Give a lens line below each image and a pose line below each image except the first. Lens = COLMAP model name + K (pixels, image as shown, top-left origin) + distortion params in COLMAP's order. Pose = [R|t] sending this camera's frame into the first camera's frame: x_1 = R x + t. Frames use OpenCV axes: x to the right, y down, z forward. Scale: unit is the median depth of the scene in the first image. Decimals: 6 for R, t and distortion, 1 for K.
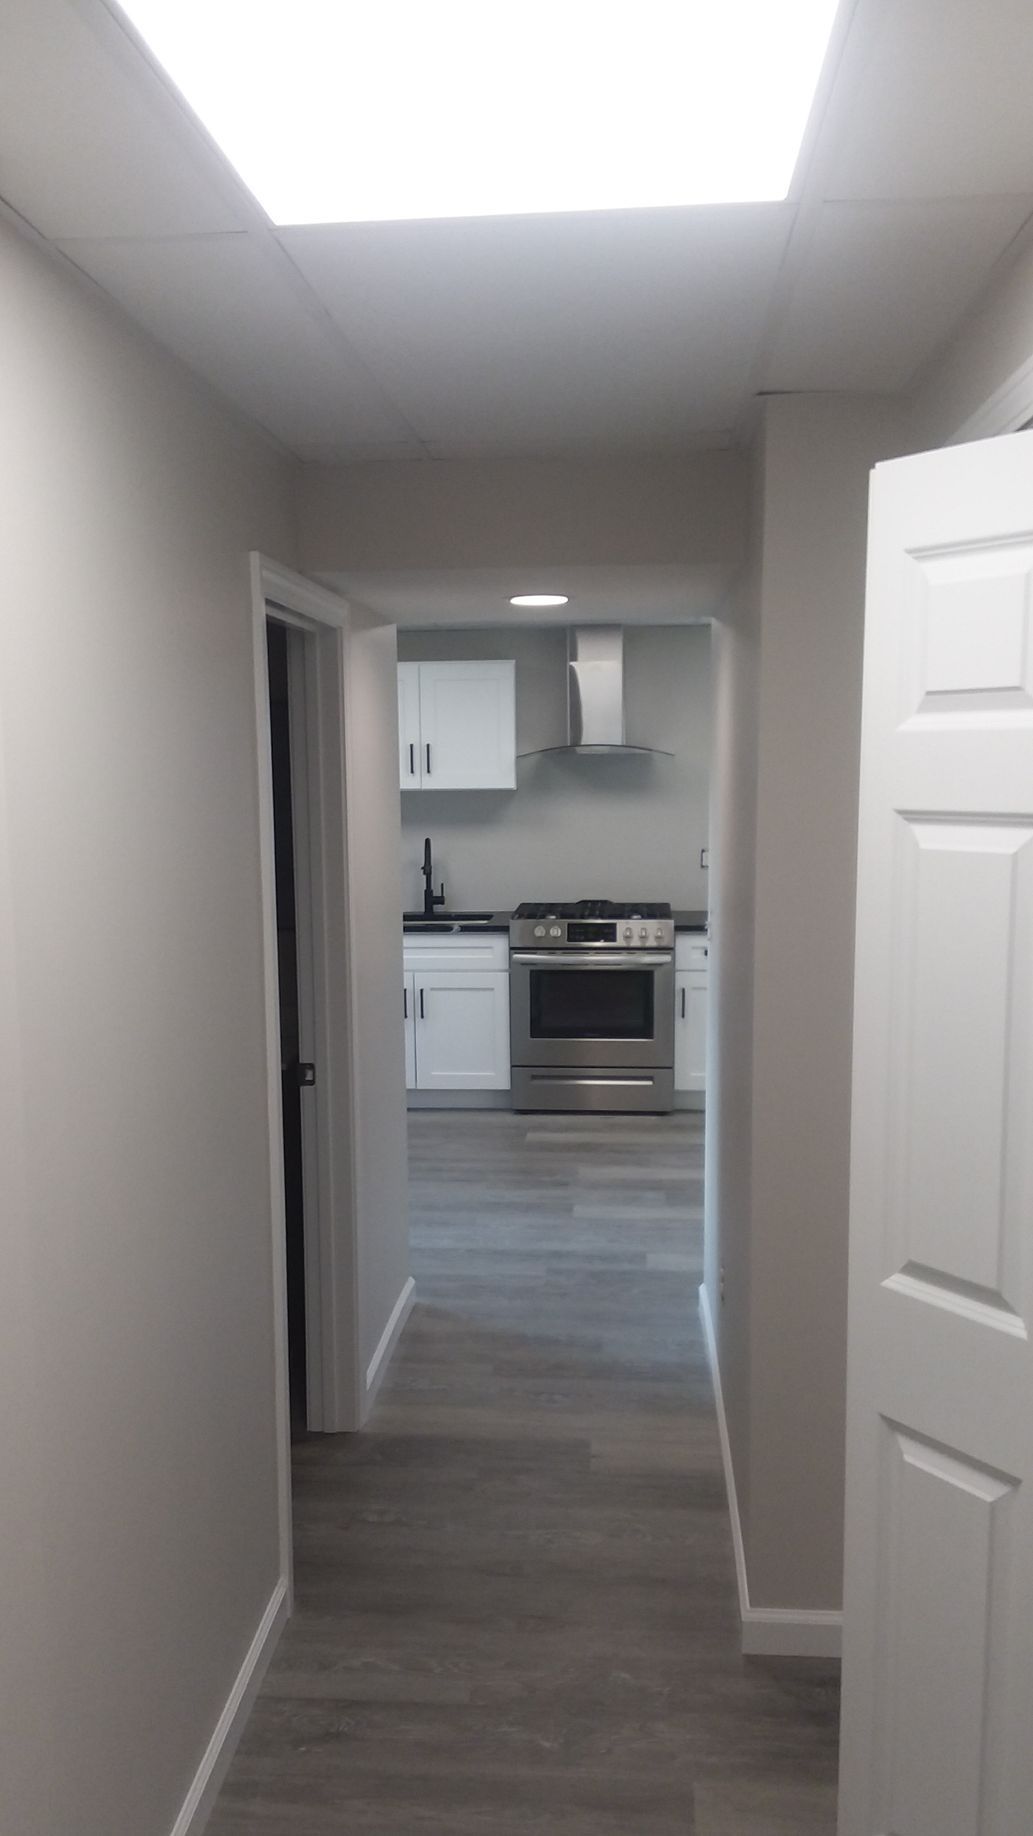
lens RADIAL K [[1447.5, 0, 510.9], [0, 1447.5, 968.8], [0, 0, 1]] dist [0.139448, -0.230112]
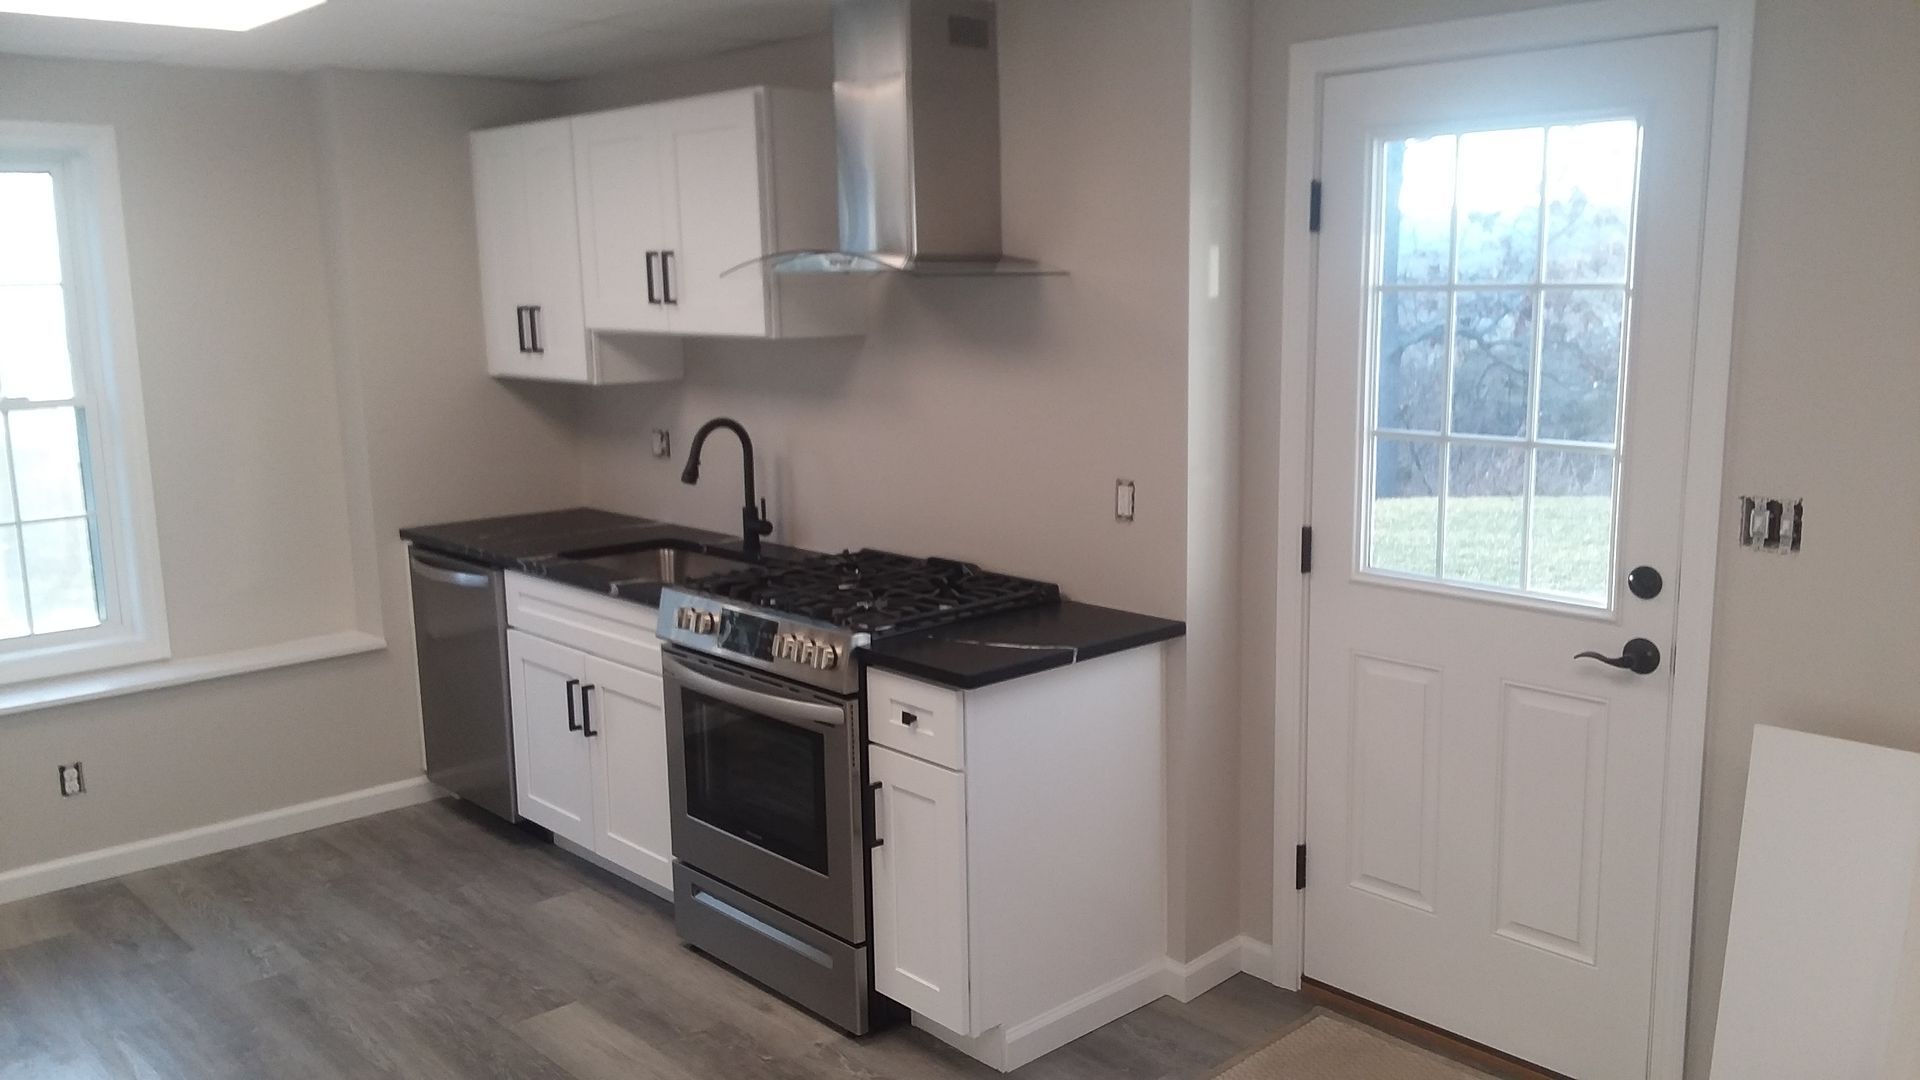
lens RADIAL K [[1513.8, 0, 1023.4], [0, 1513.8, 549.7], [0, 0, 1]] dist [0.139448, -0.230112]
pose [[0.758283, 0.117578, -0.641235, 0.450168], [-0.090928, 0.993062, 0.074565, -0.100197], [0.645553, 0.001765, 0.763713, 0.654864]]
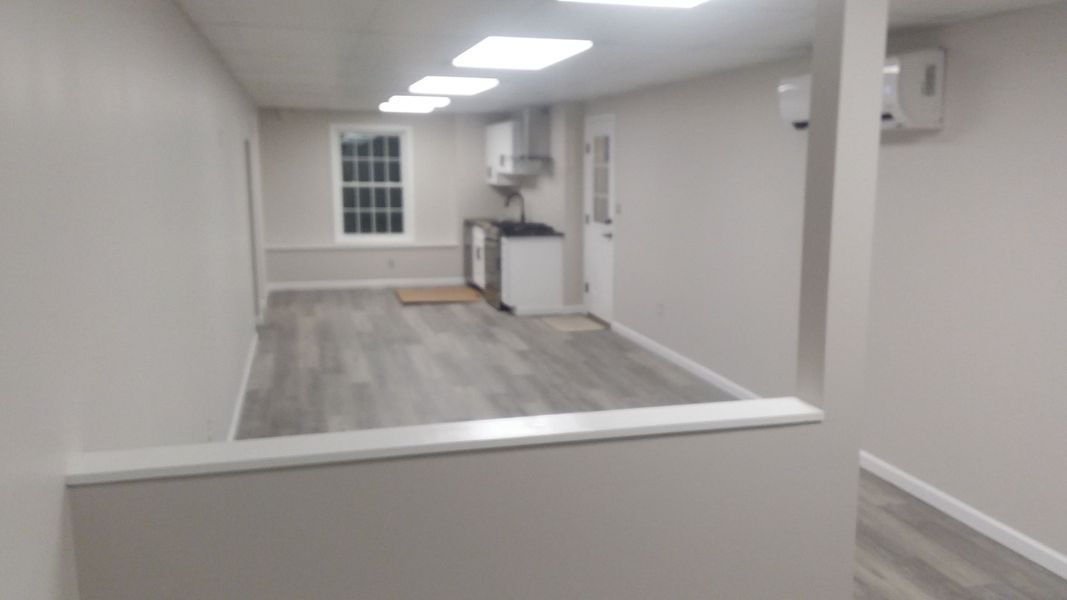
lens RADIAL K [[841.2, 0, 568.7], [0, 841.2, 305.4], [0, 0, 1]] dist [0.139448, -0.230112]
pose [[0.382123, 0.165972, -0.909085, 1.451077], [-0.135637, 0.983159, 0.122482, -0.096152], [0.914103, 0.076503, 0.398200, 0.544507]]
